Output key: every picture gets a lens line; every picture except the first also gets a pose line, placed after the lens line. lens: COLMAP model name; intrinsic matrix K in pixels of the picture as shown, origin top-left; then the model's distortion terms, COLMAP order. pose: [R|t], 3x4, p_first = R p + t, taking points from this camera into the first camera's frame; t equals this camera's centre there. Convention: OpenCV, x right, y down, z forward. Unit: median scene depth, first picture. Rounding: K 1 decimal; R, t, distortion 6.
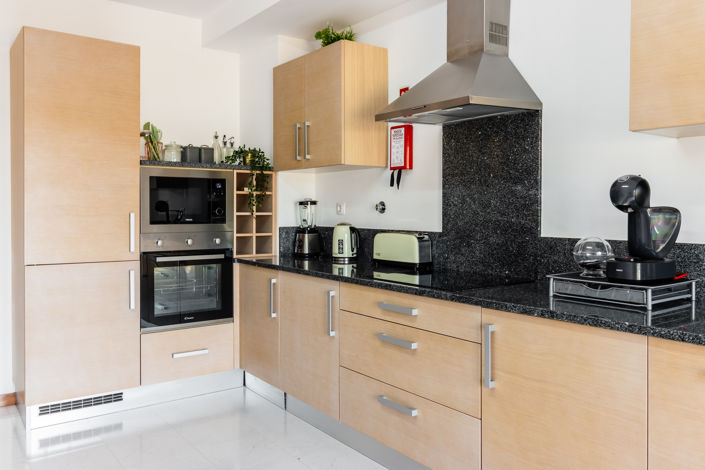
lens RADIAL K [[572.6, 0, 351.5], [0, 572.6, 212.3], [0, 0, 1]] dist [-0.004736, -0.000172]
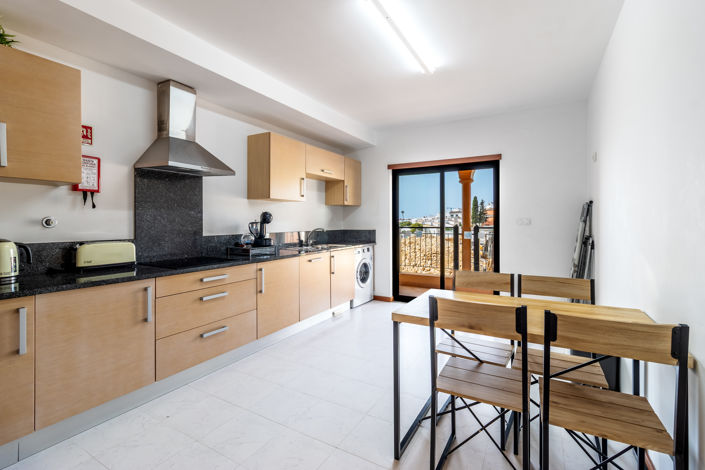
lens RADIAL K [[328.0, 0, 350.0], [0, 328.0, 222.2], [0, 0, 1]] dist [0.001494, 0.000262]
pose [[-0.397772, -0.001637, 0.917483, -0.786997], [0.006900, 0.999965, 0.004776, -0.008723], [-0.917458, 0.008230, -0.397747, 0.764077]]
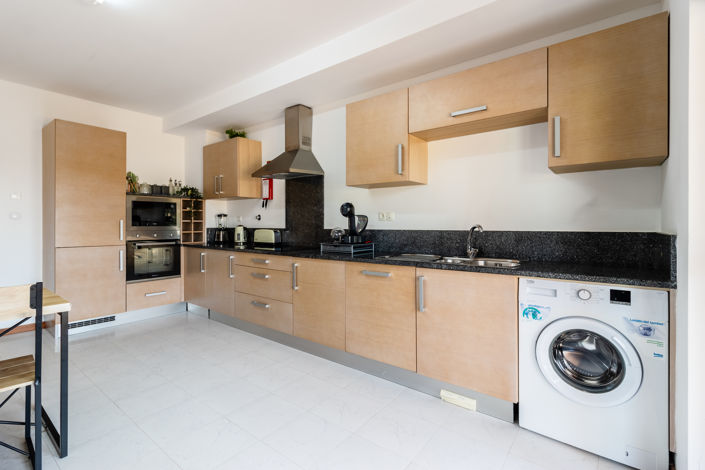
lens RADIAL K [[328.0, 0, 350.0], [0, 328.0, 222.2], [0, 0, 1]] dist [0.001494, 0.000262]
pose [[0.964595, -0.001306, 0.263732, 0.060902], [0.003526, 0.999962, -0.007947, 0.020056], [-0.263712, 0.008596, 0.964563, -0.251843]]
